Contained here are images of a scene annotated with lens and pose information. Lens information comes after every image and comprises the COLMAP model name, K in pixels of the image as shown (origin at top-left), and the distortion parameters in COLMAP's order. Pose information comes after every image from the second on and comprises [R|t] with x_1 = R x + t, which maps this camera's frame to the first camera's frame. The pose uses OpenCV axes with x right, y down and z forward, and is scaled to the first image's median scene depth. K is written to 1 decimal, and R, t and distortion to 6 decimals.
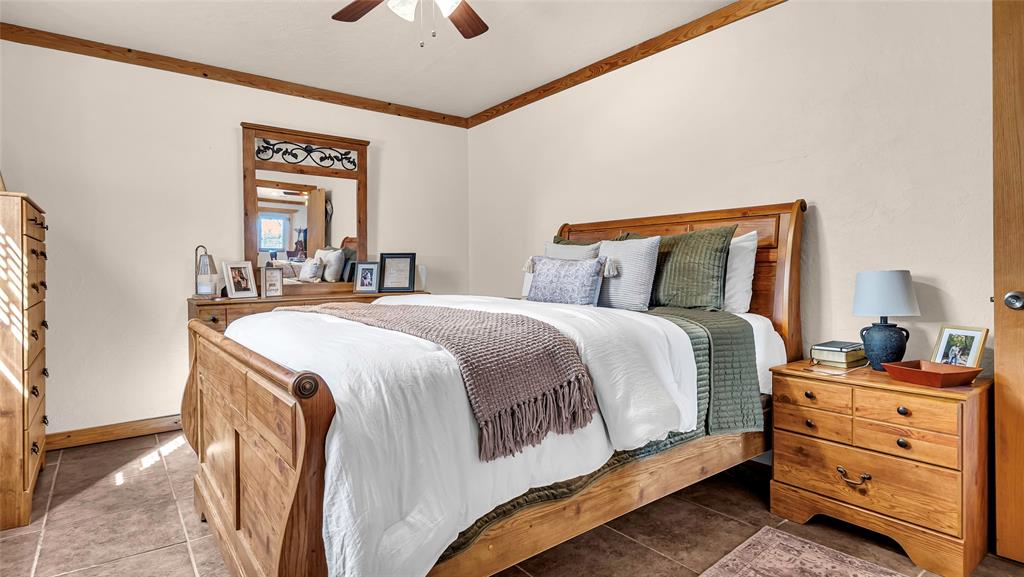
lens RADIAL K [[513.6, 0, 512.0], [0, 513.6, 288.5], [0, 0, 1]] dist [0.002091, 0.000343]
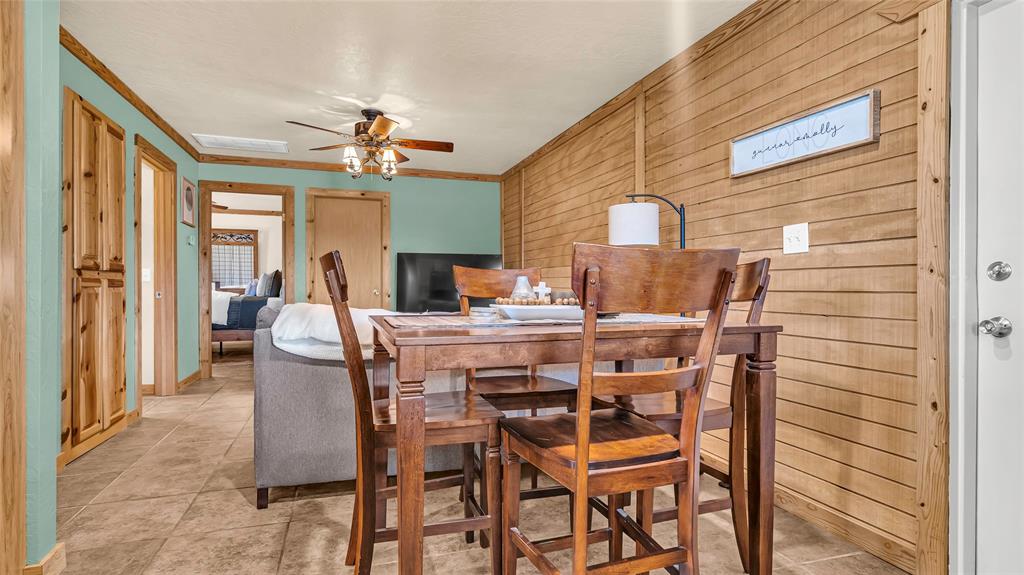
lens RADIAL K [[513.6, 0, 512.0], [0, 513.6, 287.5], [0, 0, 1]] dist [0.002091, 0.000343]
pose [[0.938182, 0.013846, -0.345864, 1.822718], [-0.023022, 0.999483, -0.022436, 0.012101], [0.345375, 0.029011, 0.938016, -0.917246]]
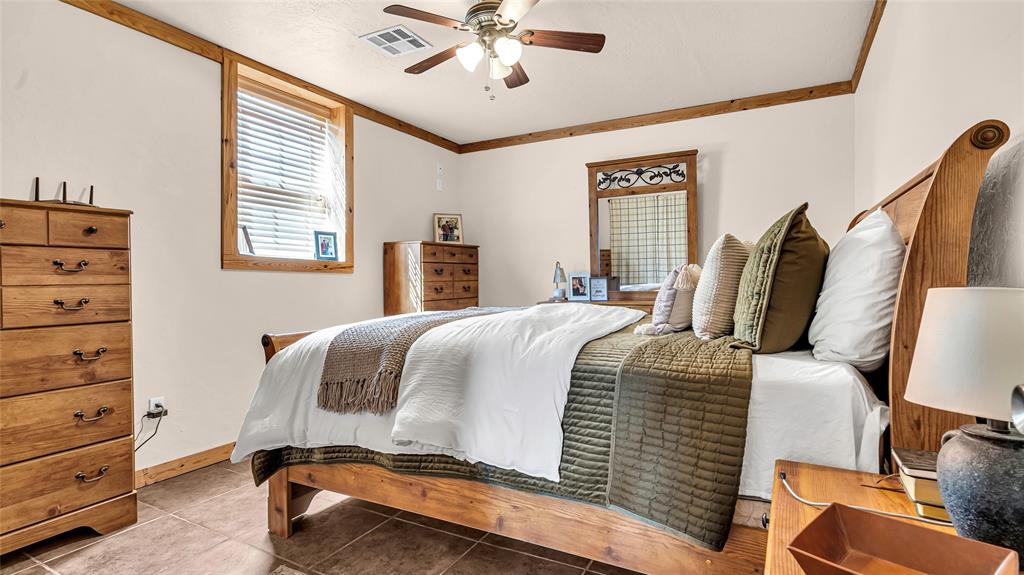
lens RADIAL K [[513.6, 0, 512.0], [0, 513.6, 287.5], [0, 0, 1]] dist [0.002091, 0.000343]
pose [[0.405142, 0.017625, -0.914084, 0.532880], [-0.024993, 0.999654, 0.008197, -0.019999], [0.913912, 0.019525, 0.405442, 0.296742]]
